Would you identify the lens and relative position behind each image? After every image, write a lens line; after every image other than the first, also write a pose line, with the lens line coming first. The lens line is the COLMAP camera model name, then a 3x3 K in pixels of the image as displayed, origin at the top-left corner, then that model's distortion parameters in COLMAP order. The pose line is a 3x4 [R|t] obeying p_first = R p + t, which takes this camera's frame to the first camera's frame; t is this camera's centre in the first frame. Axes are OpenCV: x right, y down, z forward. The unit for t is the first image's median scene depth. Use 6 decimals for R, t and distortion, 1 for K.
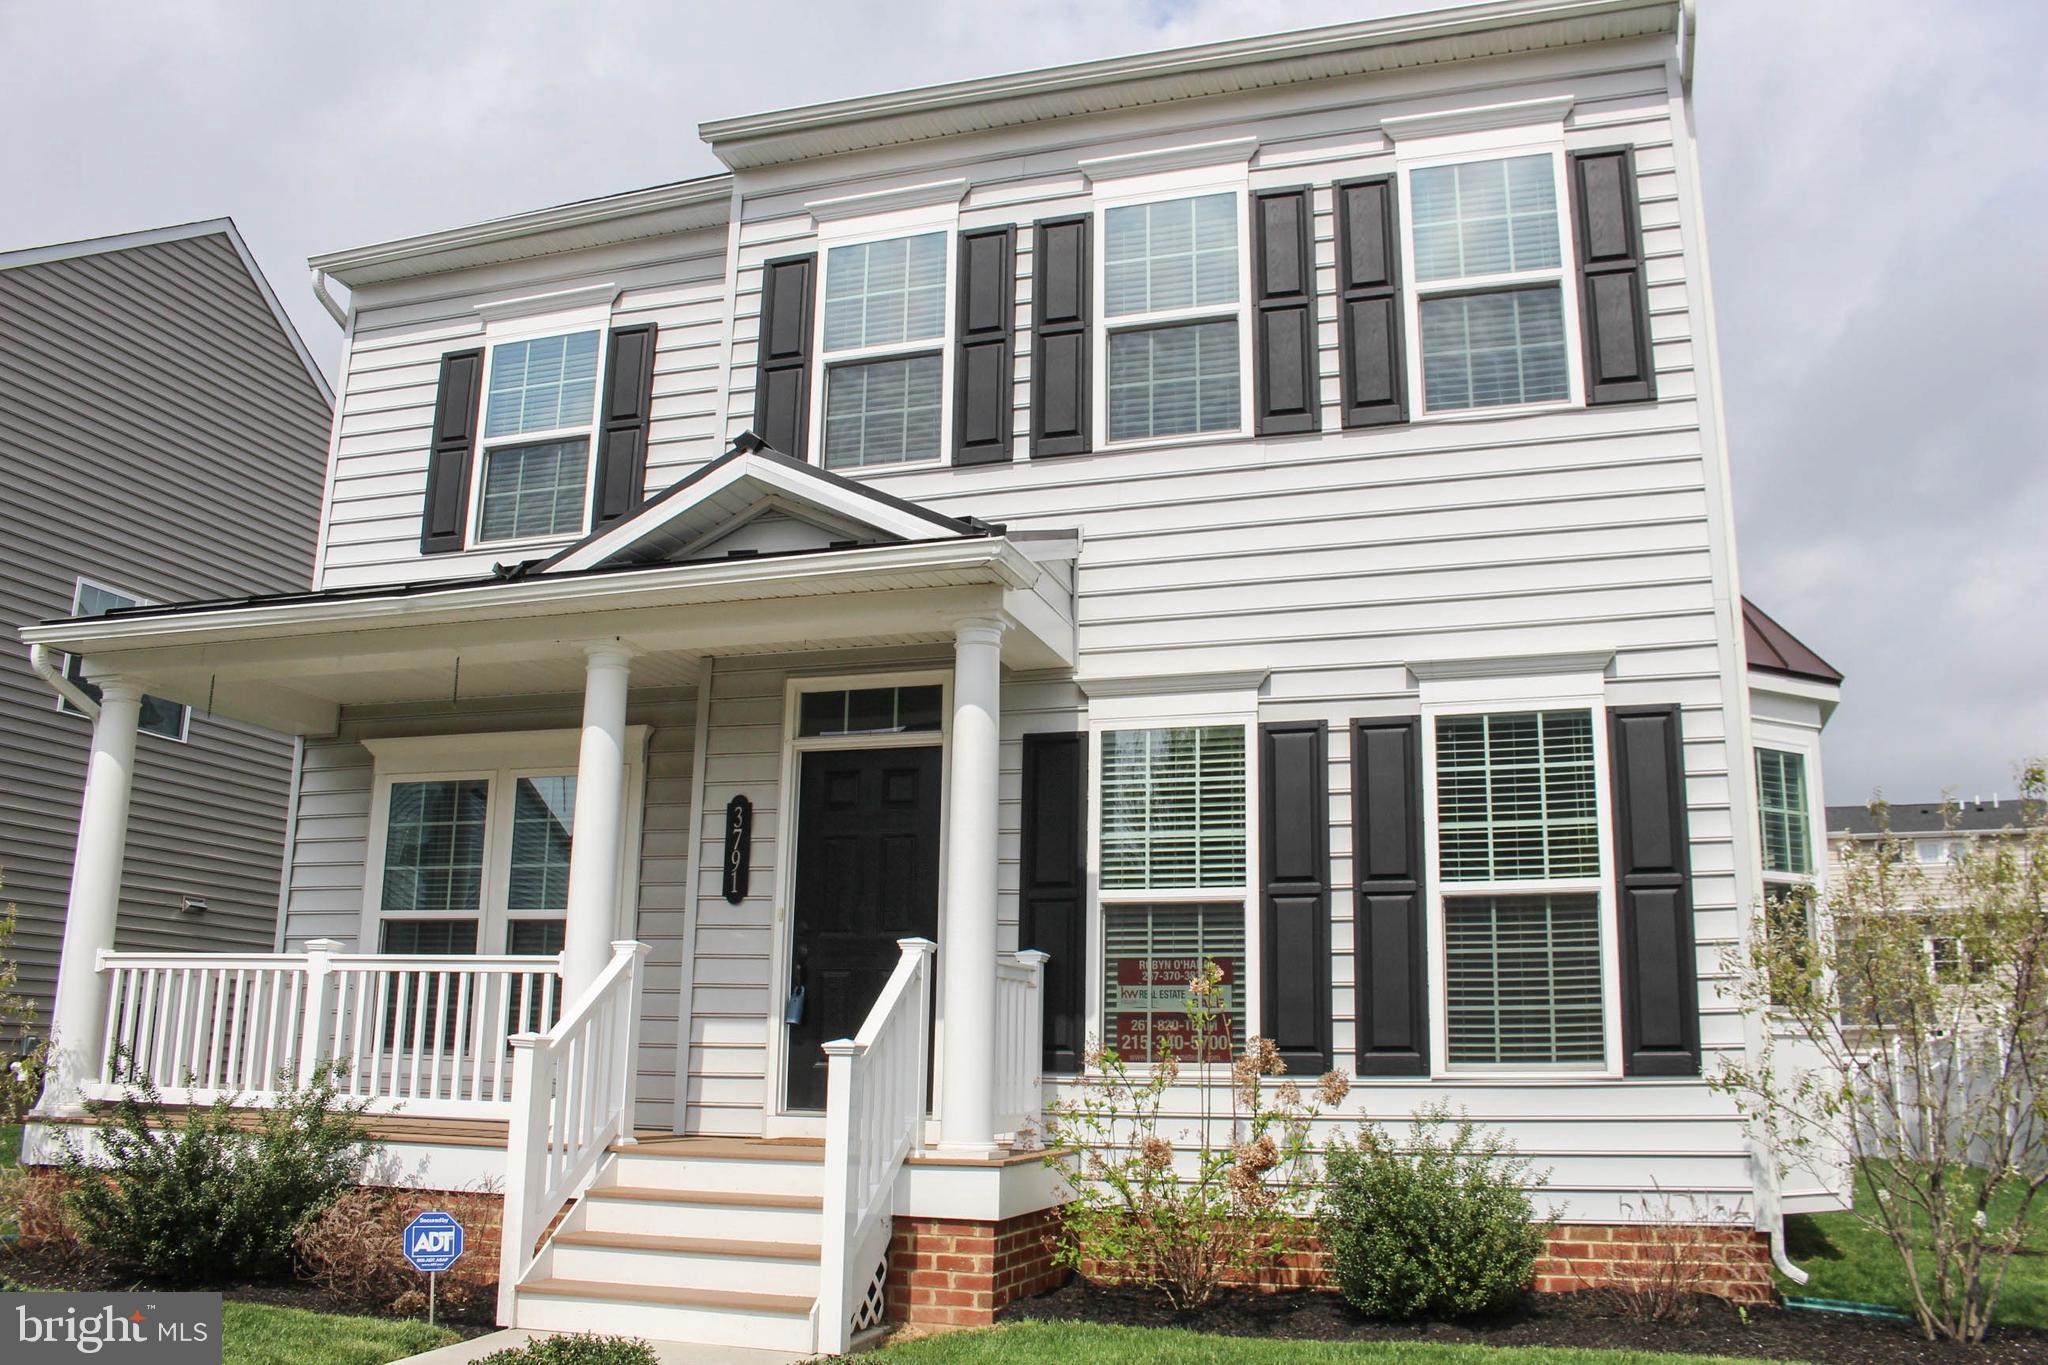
lens RADIAL K [[1666.1, 0, 1061.4], [0, 1666.1, 689.6], [0, 0, 1]] dist [-0.136006, 0.102828]
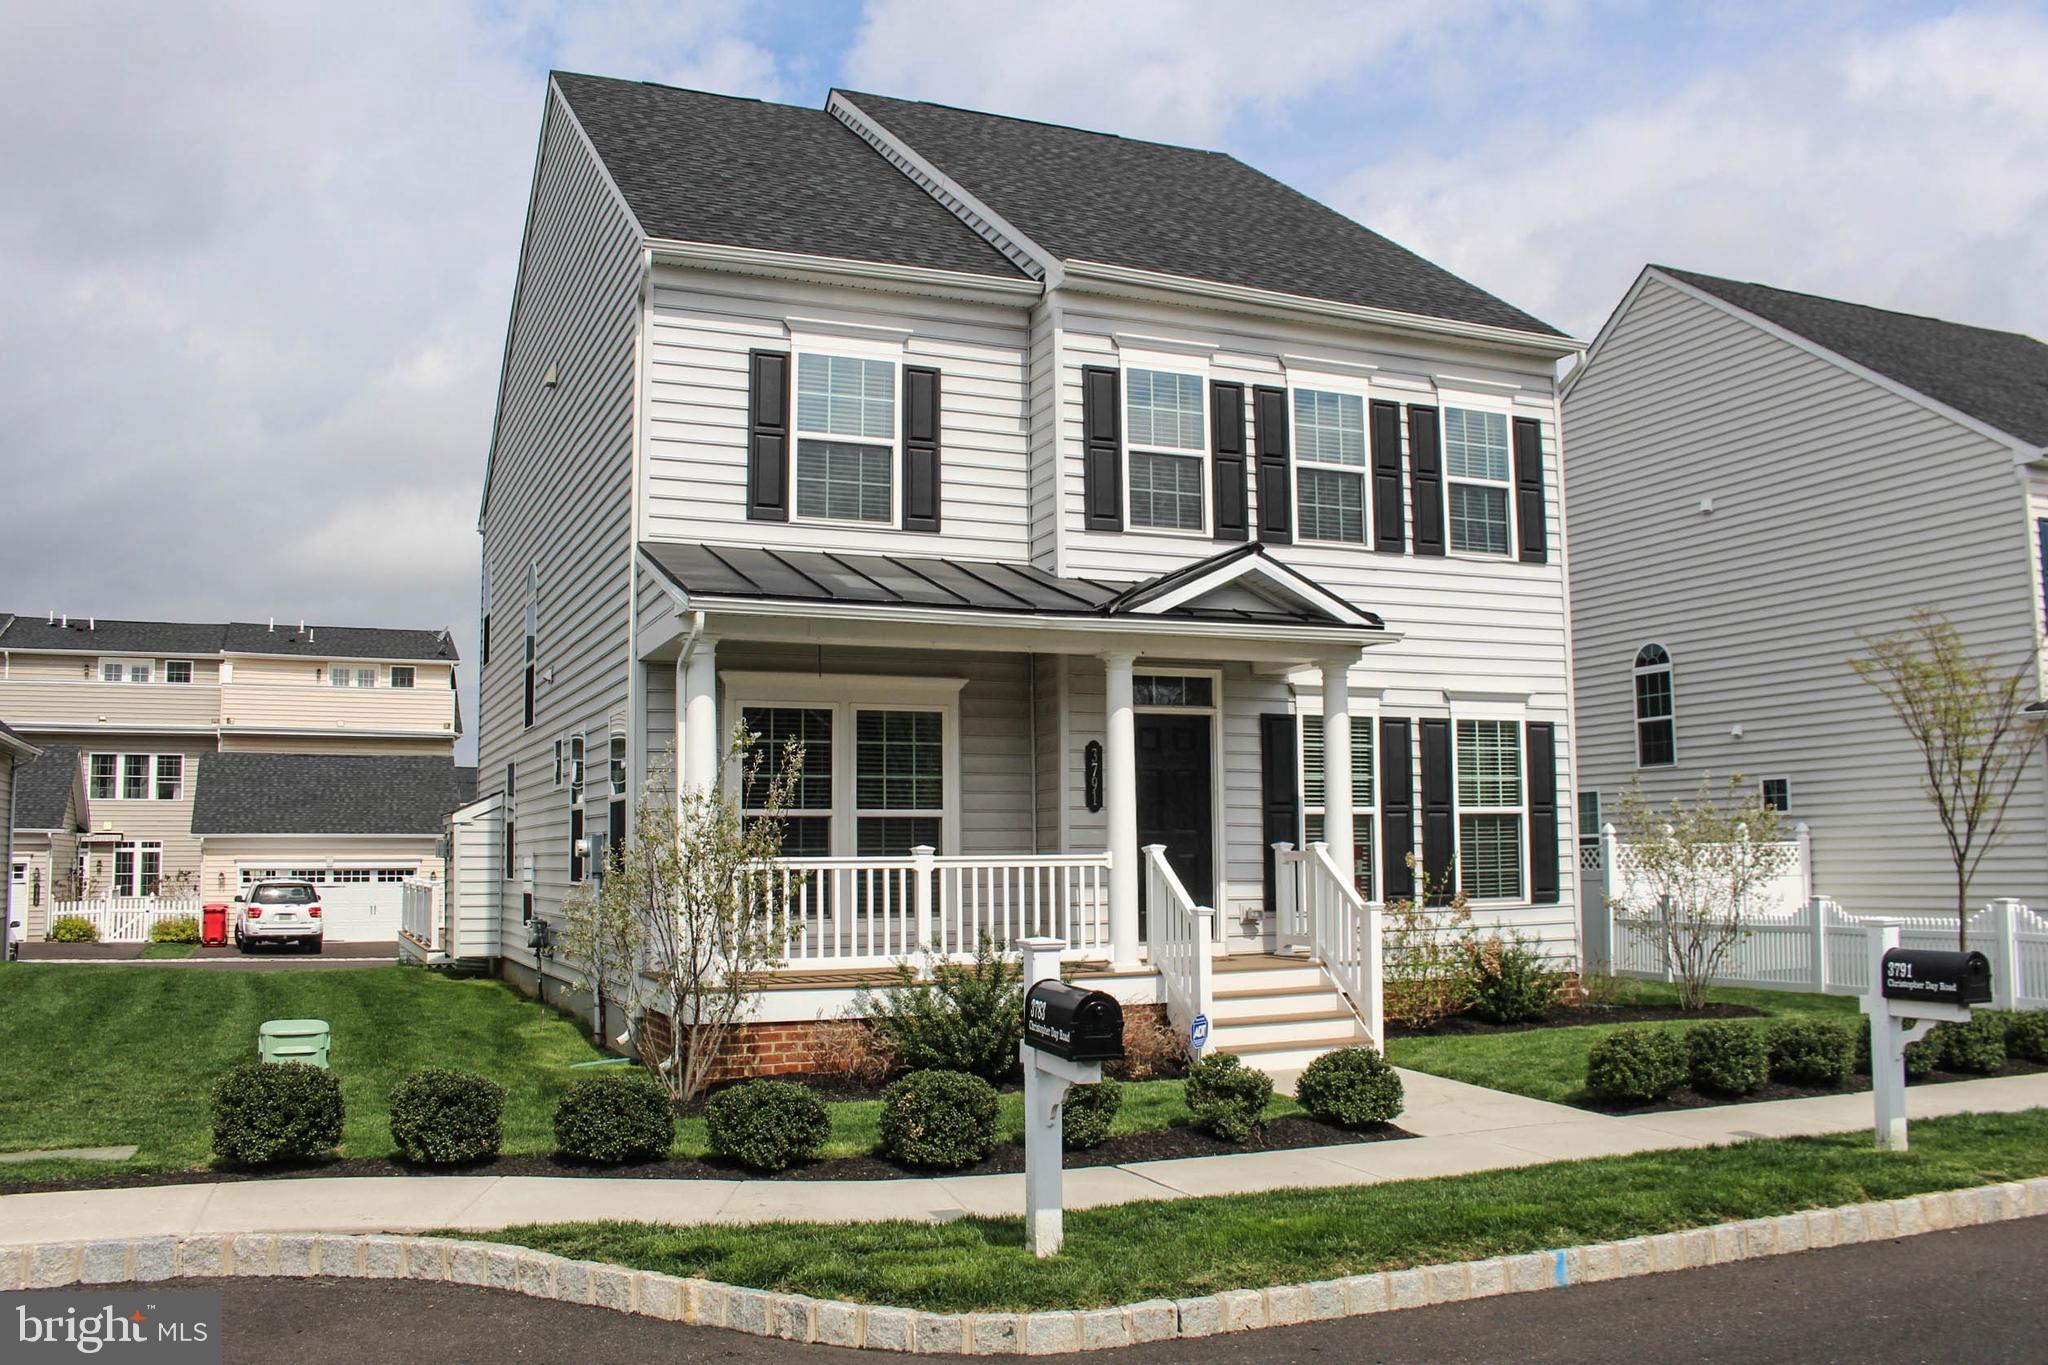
lens RADIAL K [[1773.1, 0, 1024.0], [0, 1773.1, 682.5], [0, 0, 1]] dist [-0.142518, 0.217236]
pose [[0.754335, 0.044019, 0.655012, -1.406021], [-0.124637, 0.989205, 0.077059, -0.114280], [-0.644549, -0.139767, 0.751679, -0.186457]]
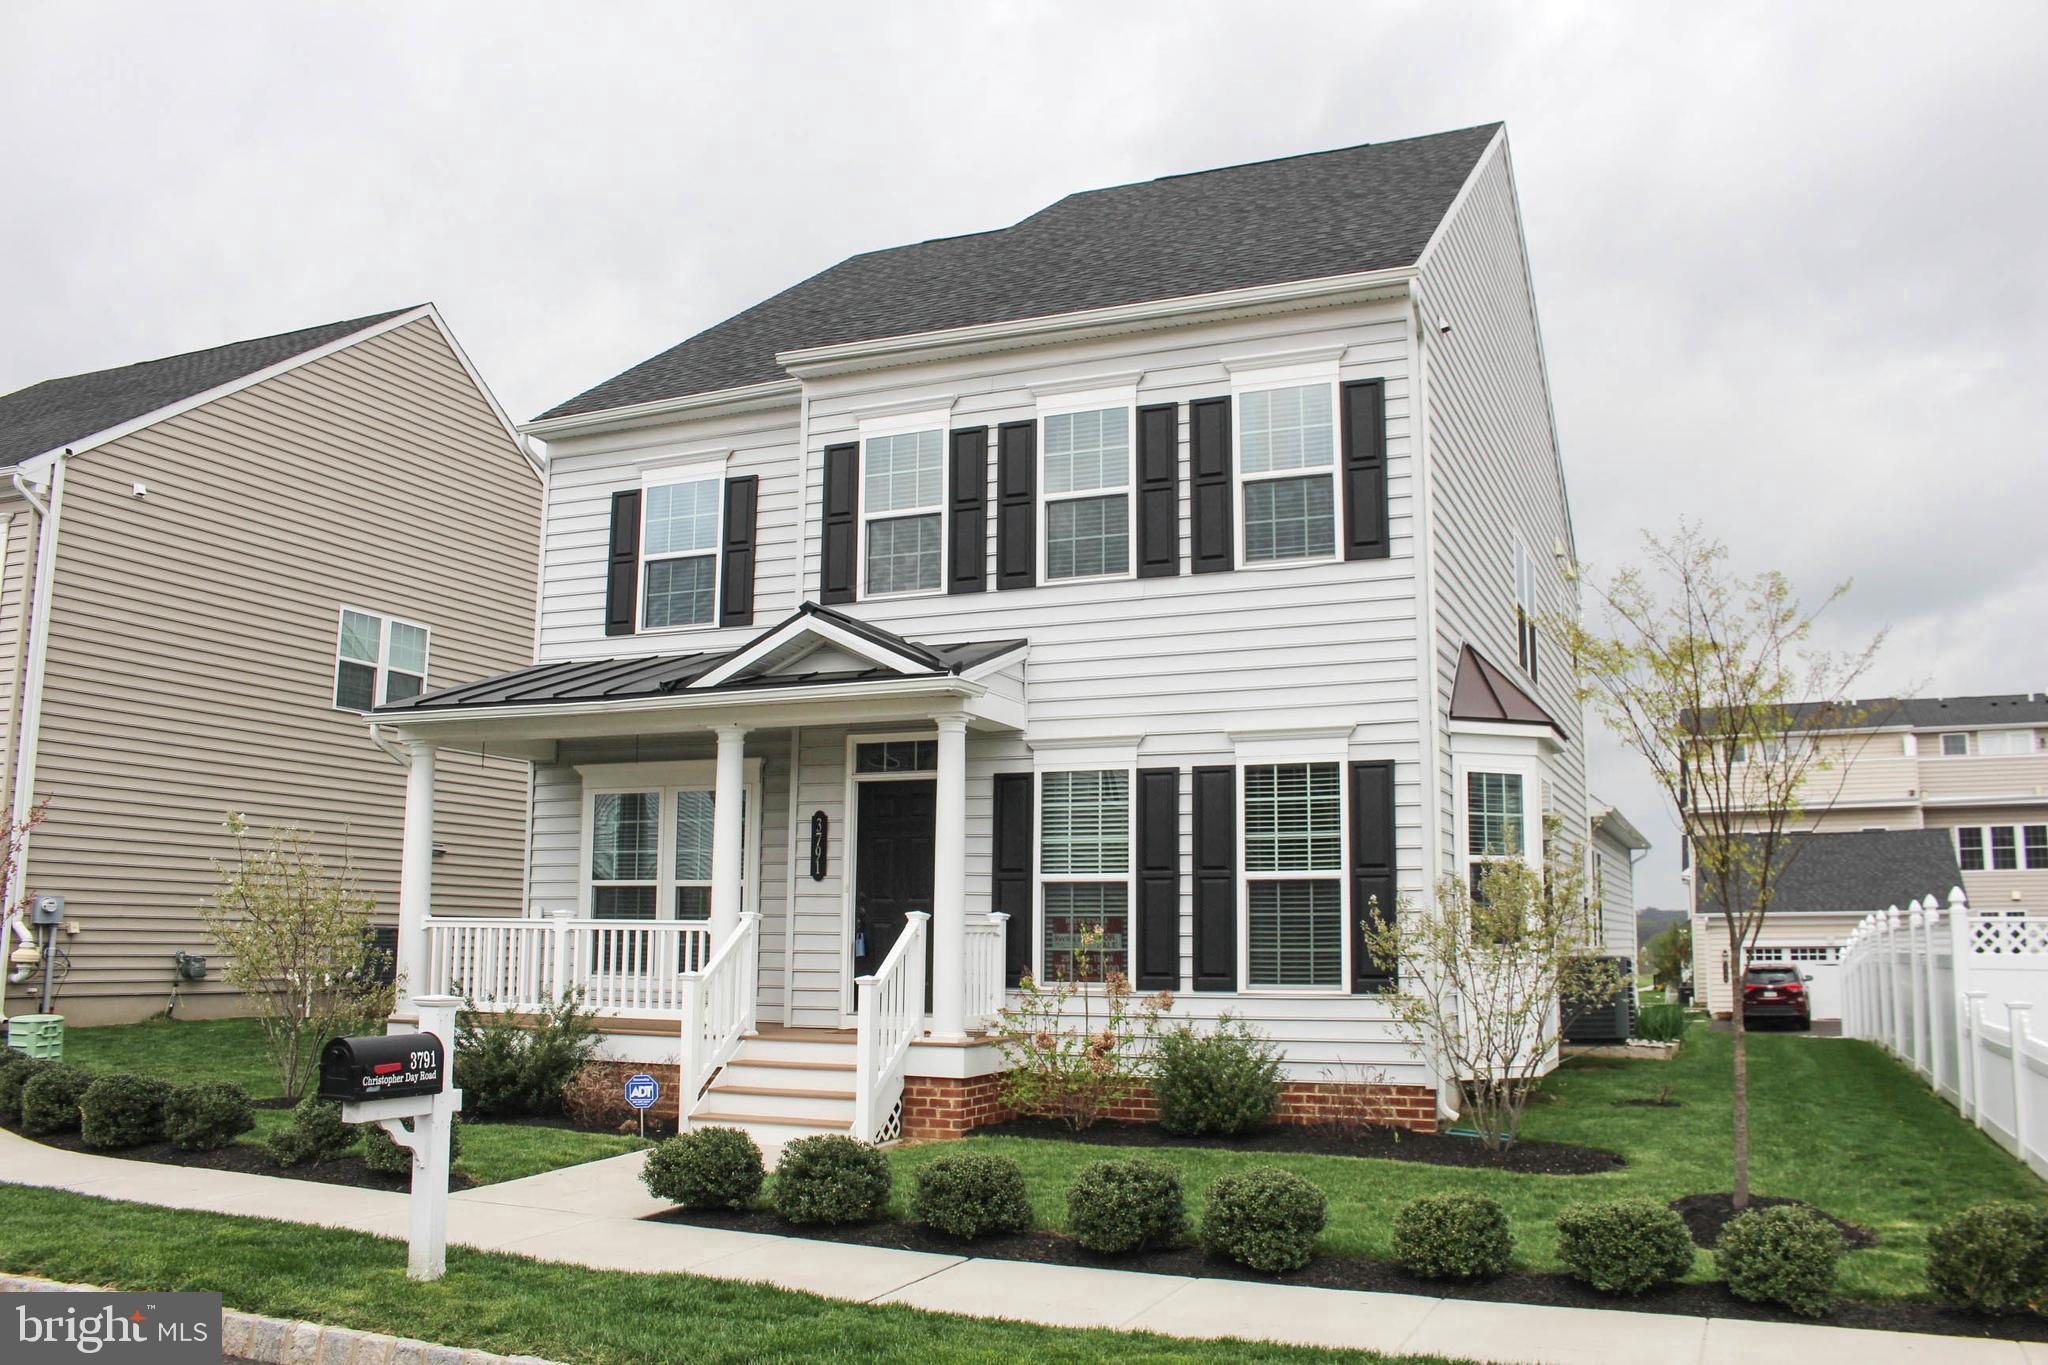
lens RADIAL K [[1666.1, 0, 1061.4], [0, 1666.1, 689.6], [0, 0, 1]] dist [-0.136006, 0.102828]
pose [[0.995495, -0.021694, -0.092301, 0.190207], [0.028457, 0.996955, 0.072600, -0.167030], [0.090445, -0.074900, 0.993081, -0.552344]]
